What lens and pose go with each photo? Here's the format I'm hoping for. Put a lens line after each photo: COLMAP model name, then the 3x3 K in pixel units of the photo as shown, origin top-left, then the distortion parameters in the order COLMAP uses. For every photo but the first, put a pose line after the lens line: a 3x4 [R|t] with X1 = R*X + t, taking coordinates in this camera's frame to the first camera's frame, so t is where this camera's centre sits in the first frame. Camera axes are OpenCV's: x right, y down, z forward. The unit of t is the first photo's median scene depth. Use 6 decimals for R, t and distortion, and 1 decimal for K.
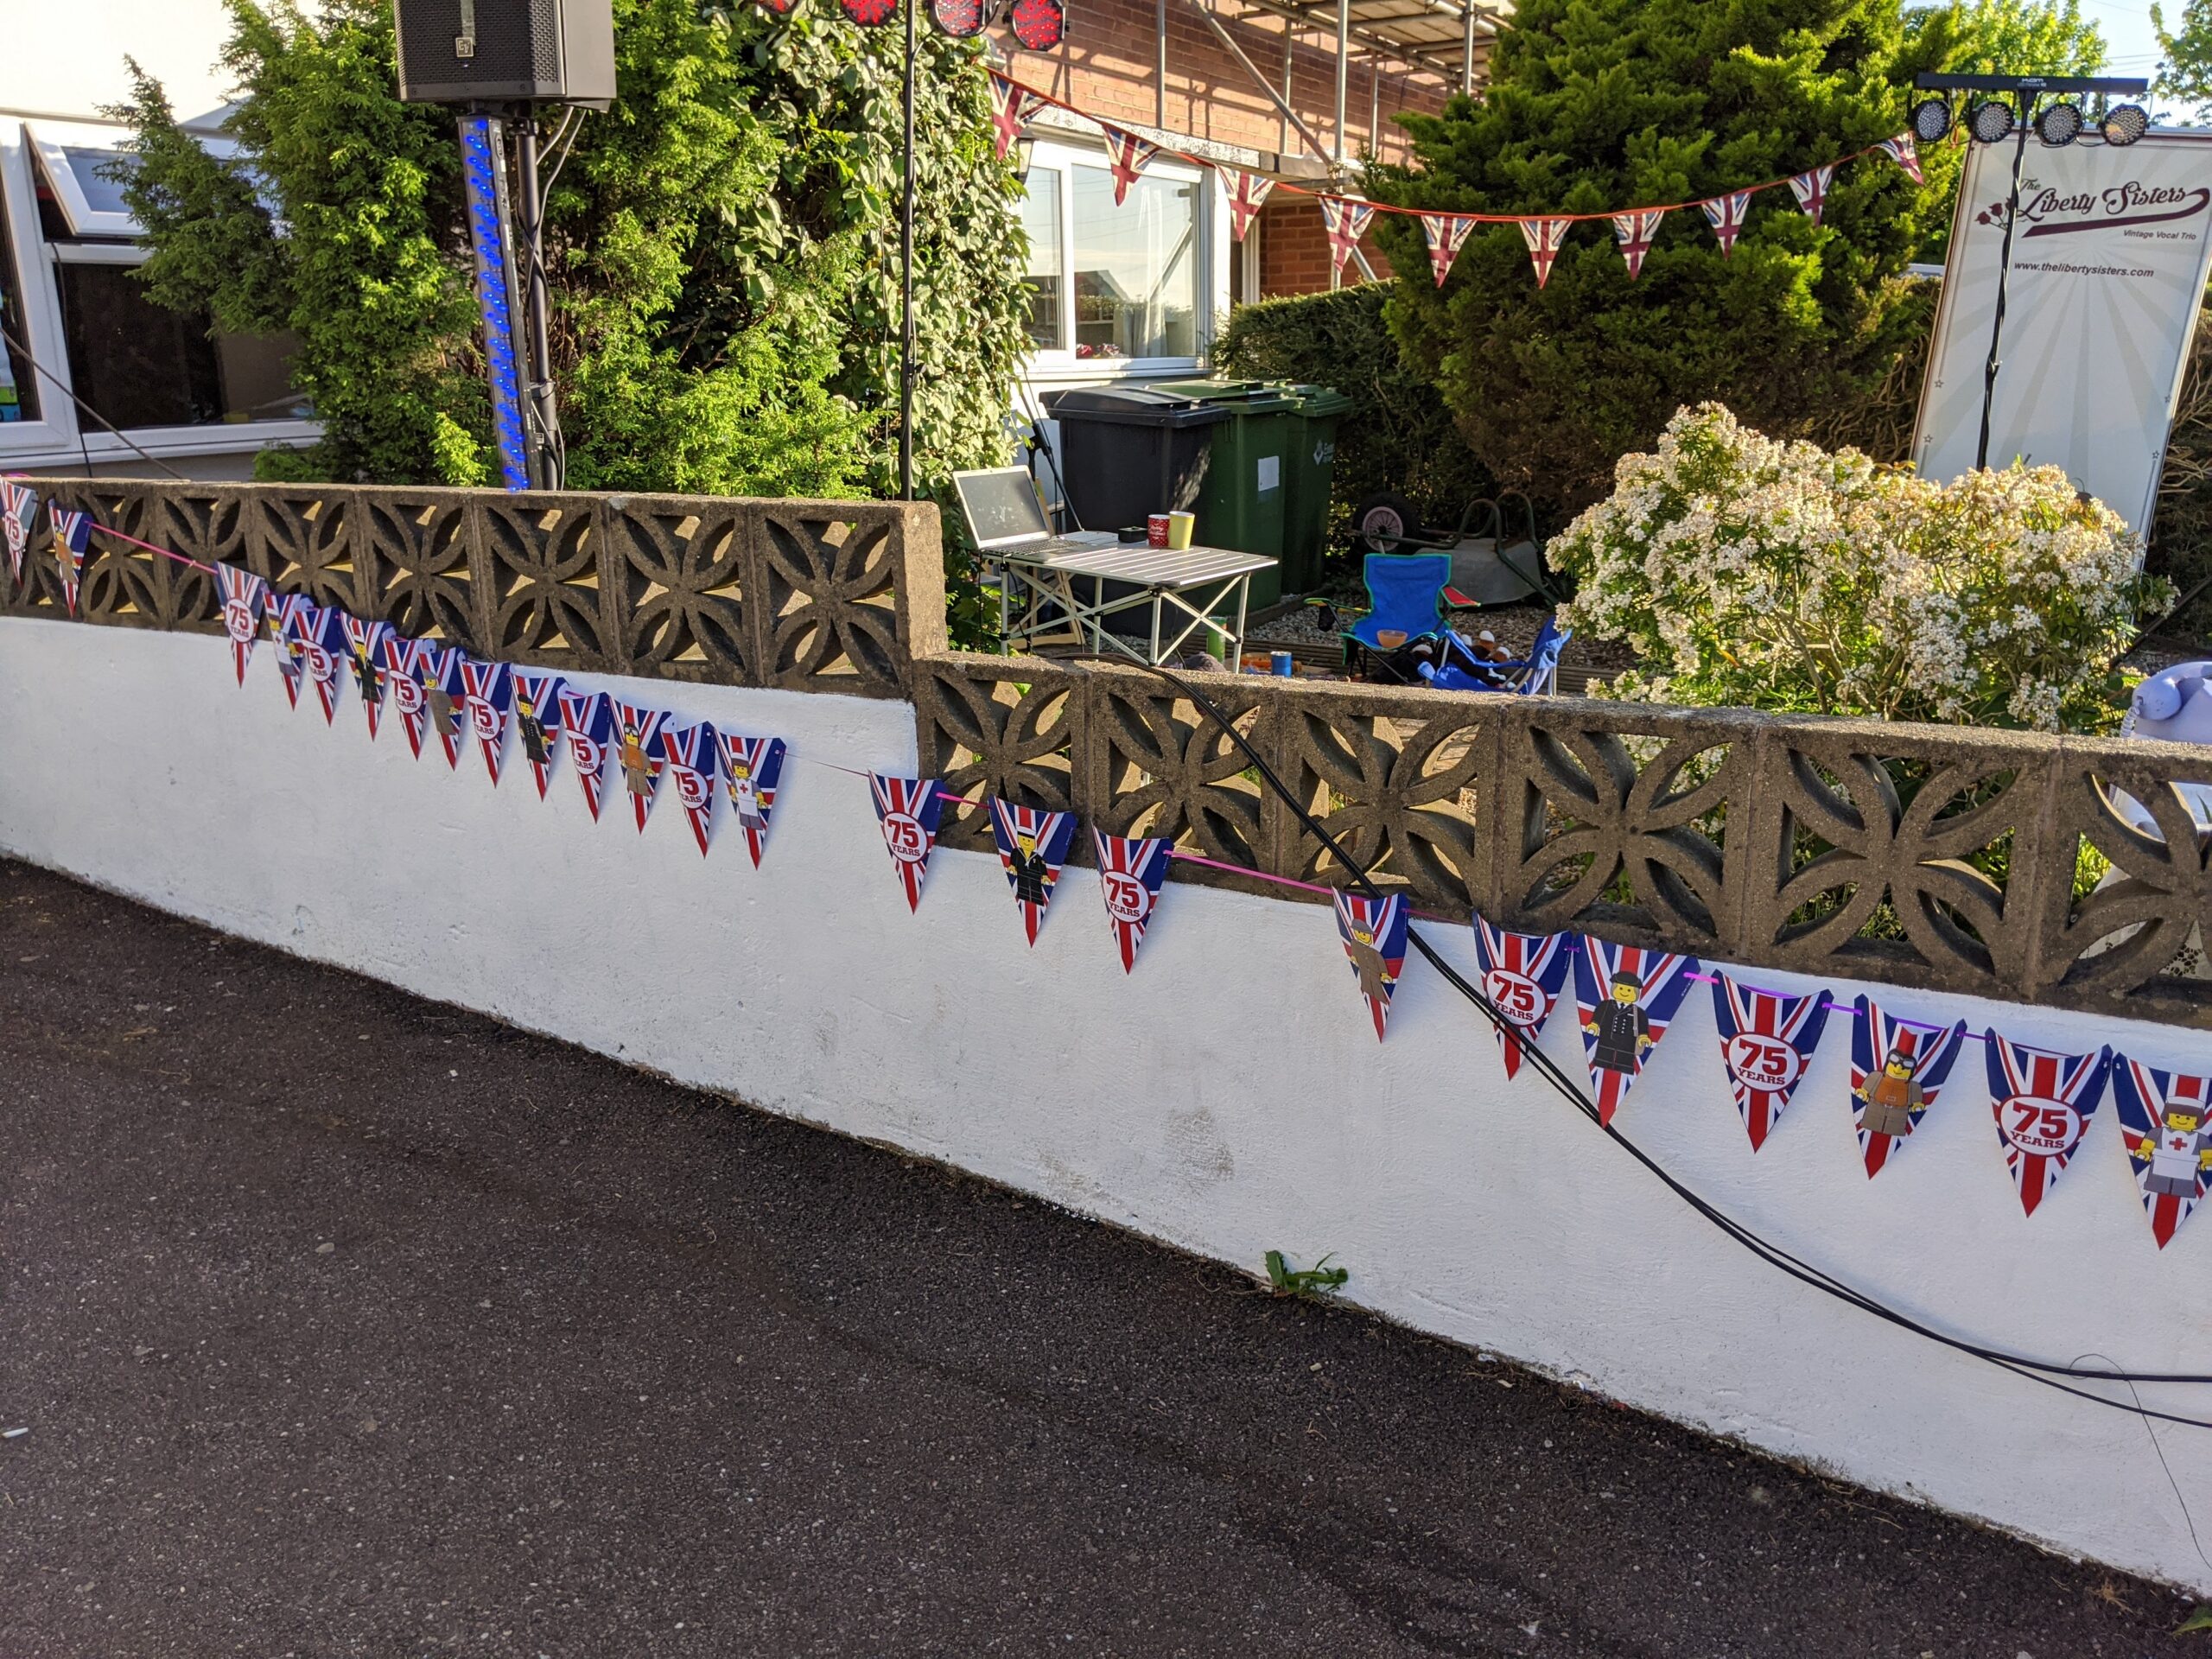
lens RADIAL K [[1780.9, 0, 1178.8], [0, 1780.9, 825.4], [0, 0, 1]] dist [0.111277, -0.287215]
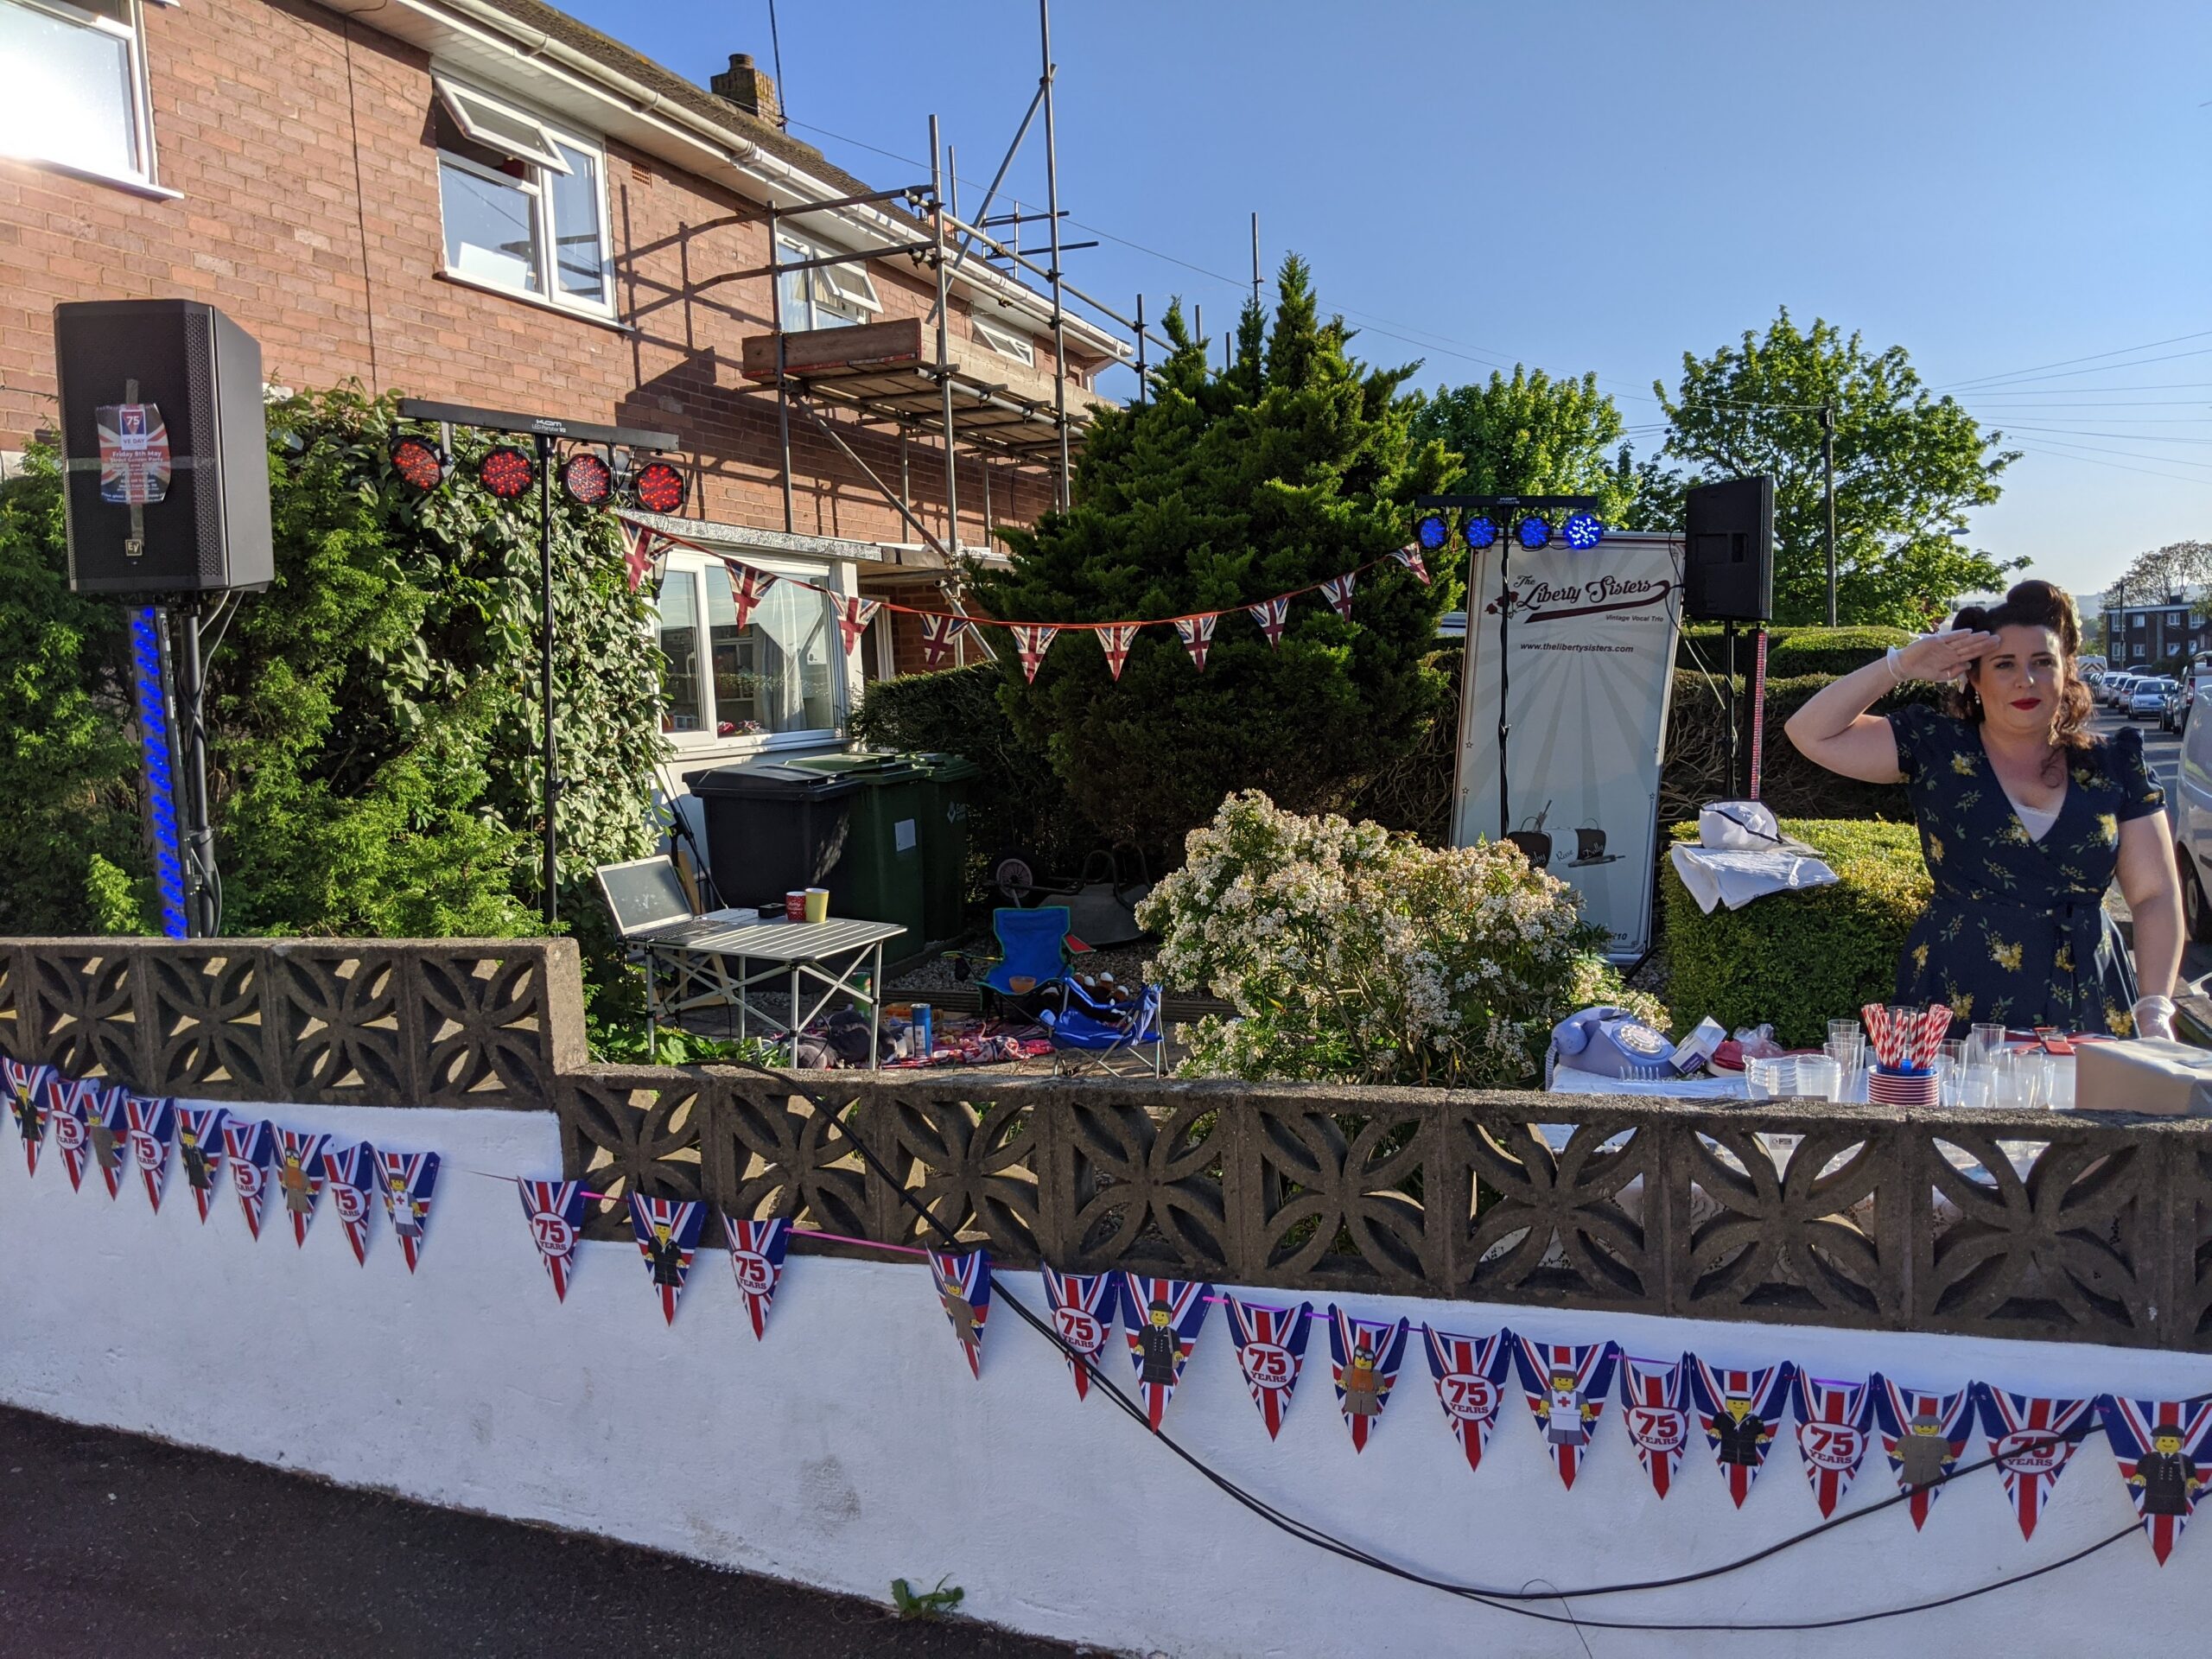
lens RADIAL K [[1776.2, 0, 1138.0], [0, 1776.2, 831.6], [0, 0, 1]] dist [0.080994, -0.163127]
pose [[0.985006, -0.051695, 0.164591, 0.029748], [0.079428, 0.982811, -0.166656, -0.019977], [-0.153147, 0.177231, 0.972181, -0.157847]]
